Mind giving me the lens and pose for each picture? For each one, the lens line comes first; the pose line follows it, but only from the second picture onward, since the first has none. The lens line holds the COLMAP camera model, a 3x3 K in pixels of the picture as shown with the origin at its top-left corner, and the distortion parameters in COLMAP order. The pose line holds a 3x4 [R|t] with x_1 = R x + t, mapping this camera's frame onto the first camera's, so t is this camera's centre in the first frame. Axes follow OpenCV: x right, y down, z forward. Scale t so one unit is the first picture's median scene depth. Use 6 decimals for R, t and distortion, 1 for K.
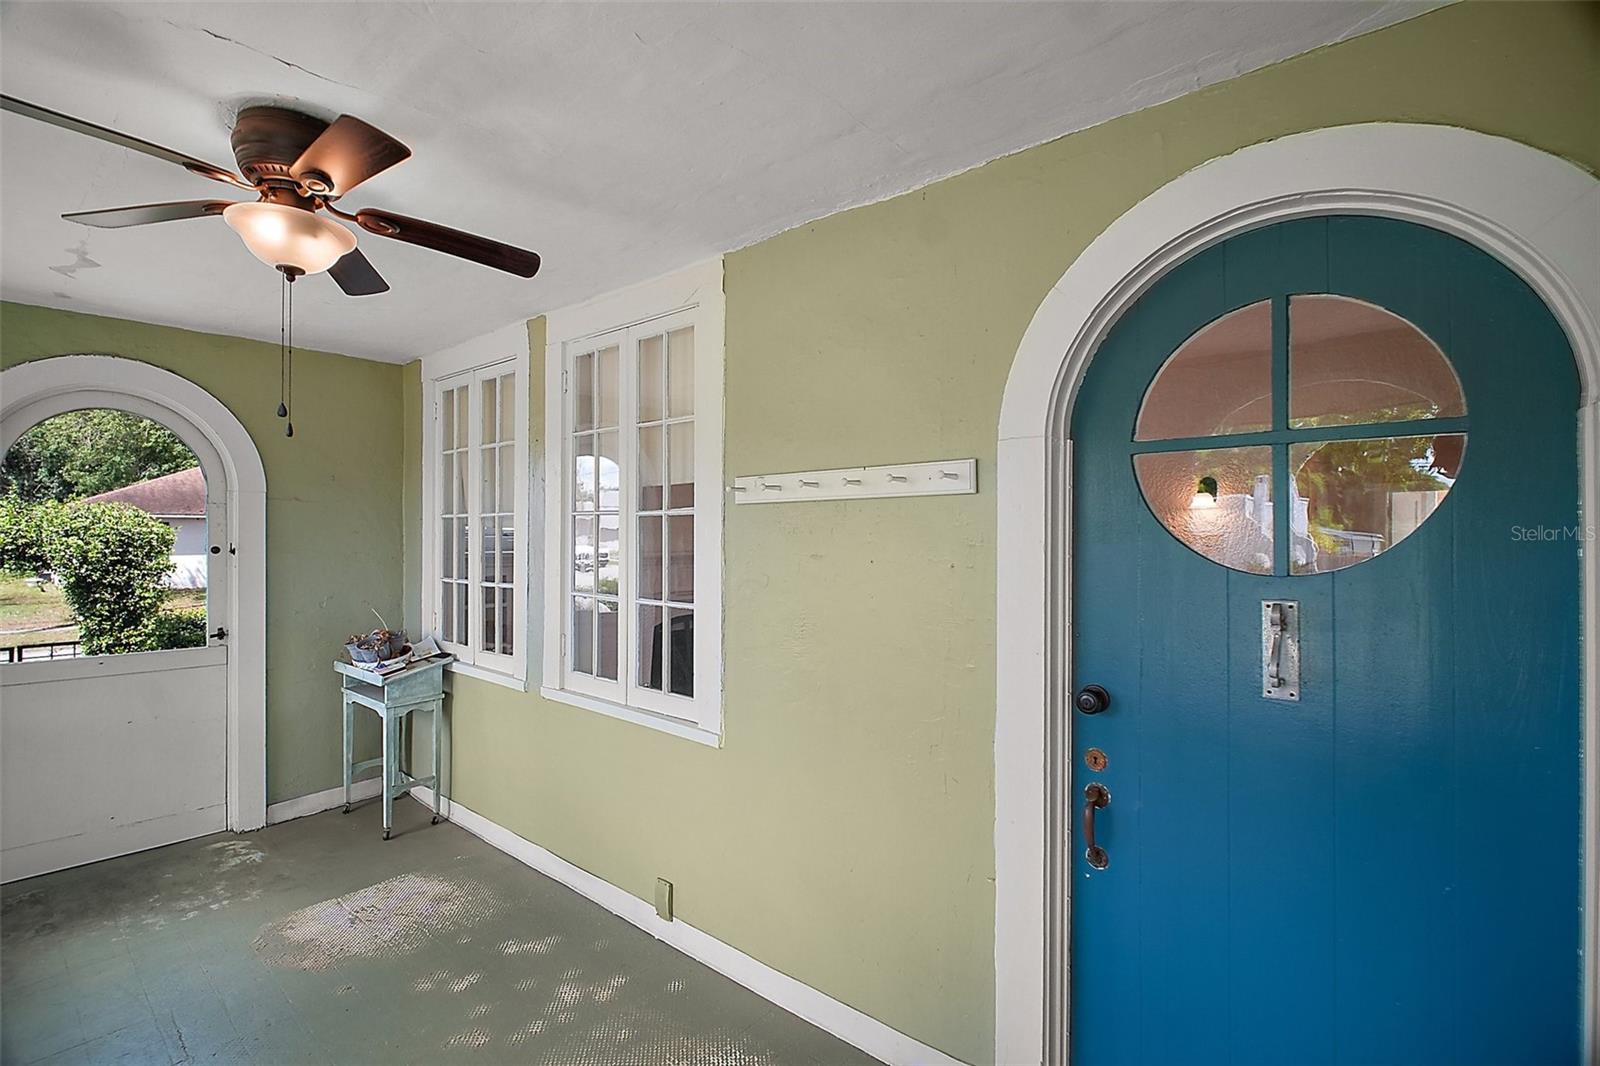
lens RADIAL K [[731.7, 0, 759.6], [0, 731.7, 529.7], [0, 0, 1]] dist [-0.001196, -0.006284]
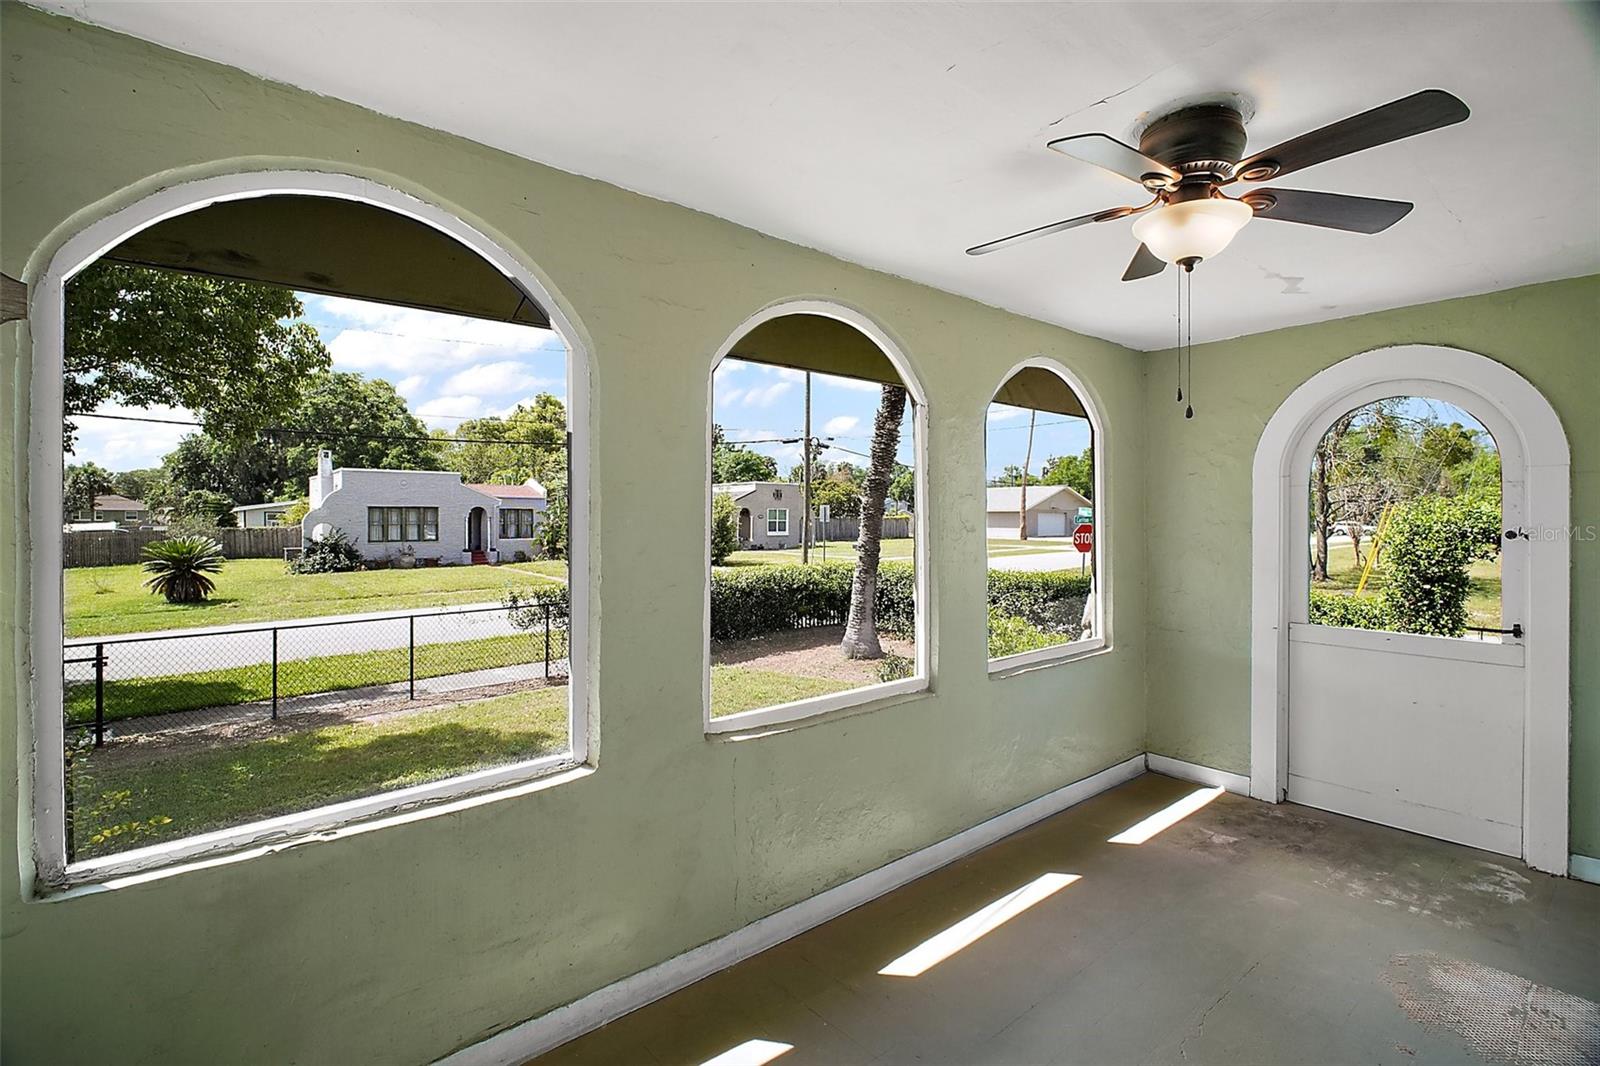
lens RADIAL K [[733.5, 0, 805.0], [0, 733.5, 526.0], [0, 0, 1]] dist [-0.016776, -0.000934]
pose [[-0.134072, 0.003363, -0.990966, 0.113792], [0.004612, 0.999986, 0.002770, 0.005642], [0.990961, -0.004199, -0.134086, 0.138763]]
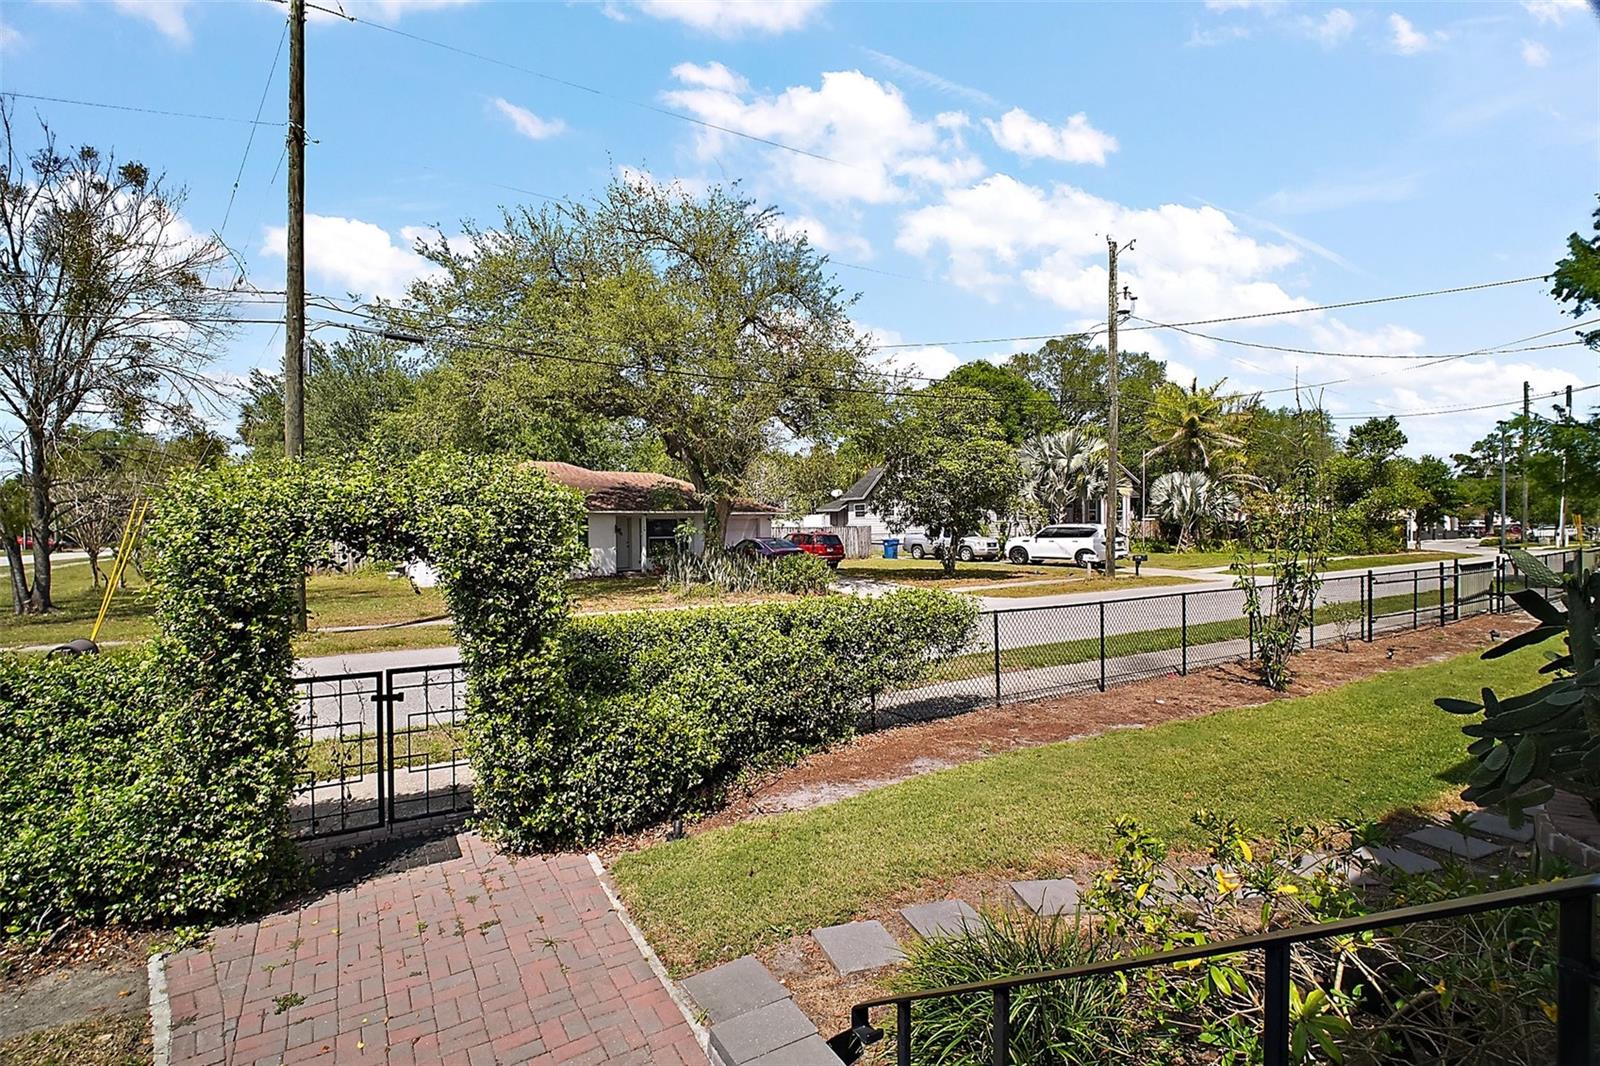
lens RADIAL K [[757.8, 0, 767.8], [0, 757.8, 535.9], [0, 0, 1]] dist [-0.009839, -0.000244]
pose [[0.947756, -0.010138, -0.318834, -0.504541], [0.015092, 0.999801, 0.013069, 0.032107], [0.318638, -0.017198, 0.947720, 0.491093]]
